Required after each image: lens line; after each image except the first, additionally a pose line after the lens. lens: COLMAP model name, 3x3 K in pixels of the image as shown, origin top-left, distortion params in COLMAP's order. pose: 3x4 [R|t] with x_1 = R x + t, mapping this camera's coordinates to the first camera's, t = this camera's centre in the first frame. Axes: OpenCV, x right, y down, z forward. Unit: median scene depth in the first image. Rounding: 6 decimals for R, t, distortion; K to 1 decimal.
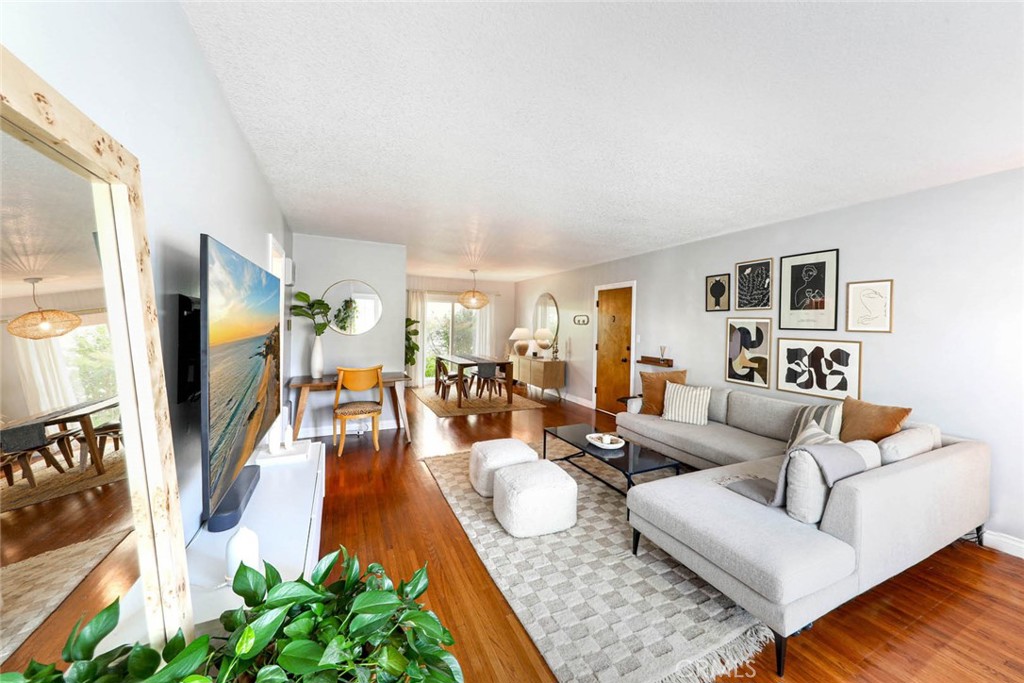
lens RADIAL K [[392.9, 0, 557.4], [0, 392.9, 325.7], [0, 0, 1]] dist [0.000458, -0.000505]
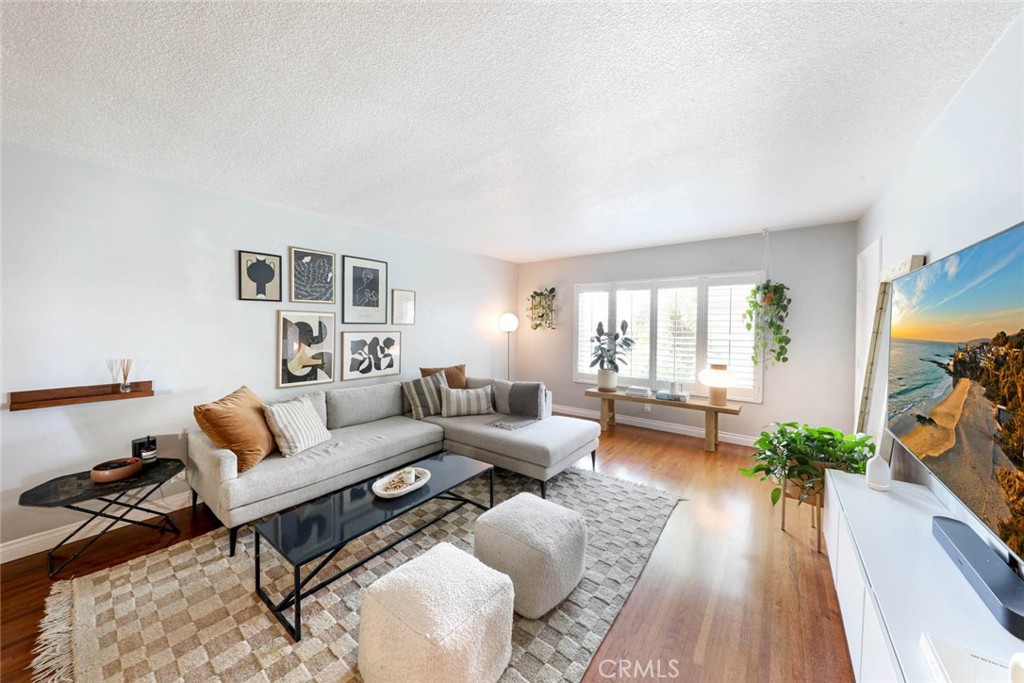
lens RADIAL K [[350.9, 0, 516.5], [0, 350.9, 326.0], [0, 0, 1]] dist [-0.000203, -0.000070]
pose [[-0.406865, -0.021641, 0.913232, -0.496863], [-0.008517, 0.999766, 0.019897, -0.007074], [-0.913449, 0.000318, -0.406954, 0.980287]]
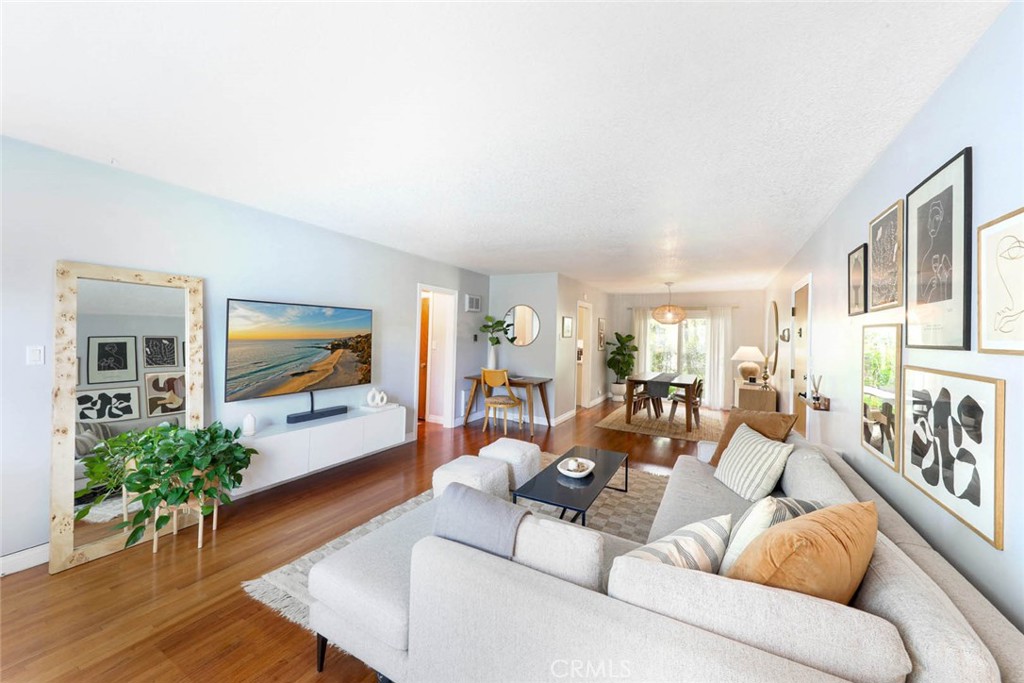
lens RADIAL K [[392.9, 0, 514.4], [0, 392.9, 334.6], [0, 0, 1]] dist [0.000458, -0.000505]
pose [[0.539255, -0.005586, -0.842124, 0.723254], [-0.017390, 0.999691, -0.017767, 0.010485], [0.841963, 0.024225, 0.538991, 0.360042]]
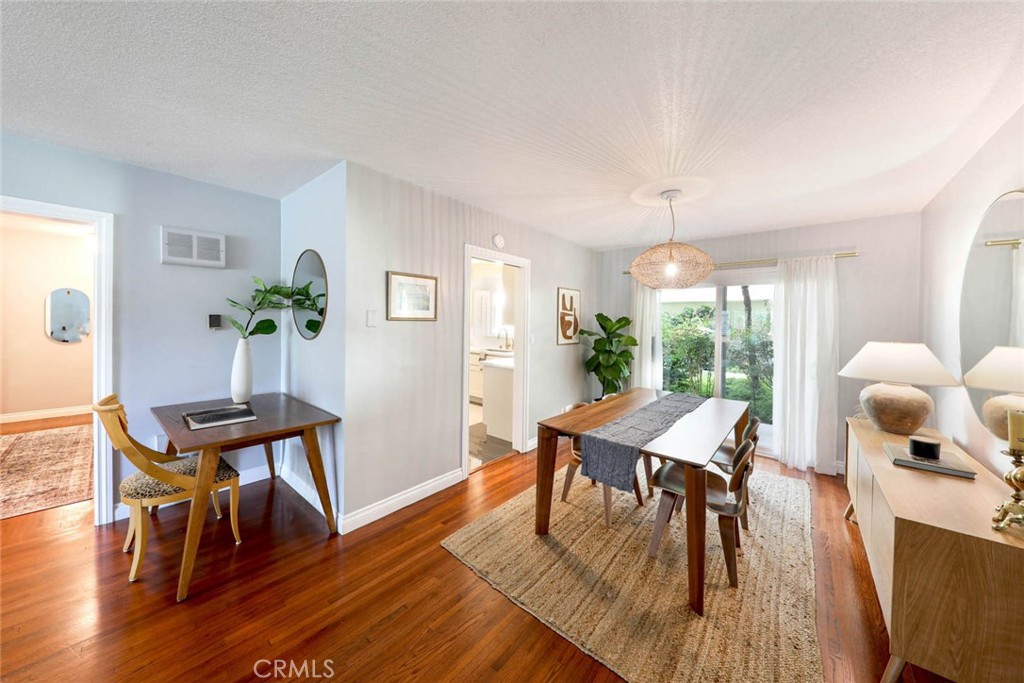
lens RADIAL K [[350.9, 0, 509.2], [0, 350.9, 323.4], [0, 0, 1]] dist [-0.000203, -0.000070]
pose [[0.339865, -0.007371, -0.940445, 0.105266], [-0.016484, 0.999769, -0.013793, 0.001873], [0.940330, 0.020190, 0.339665, 1.441203]]
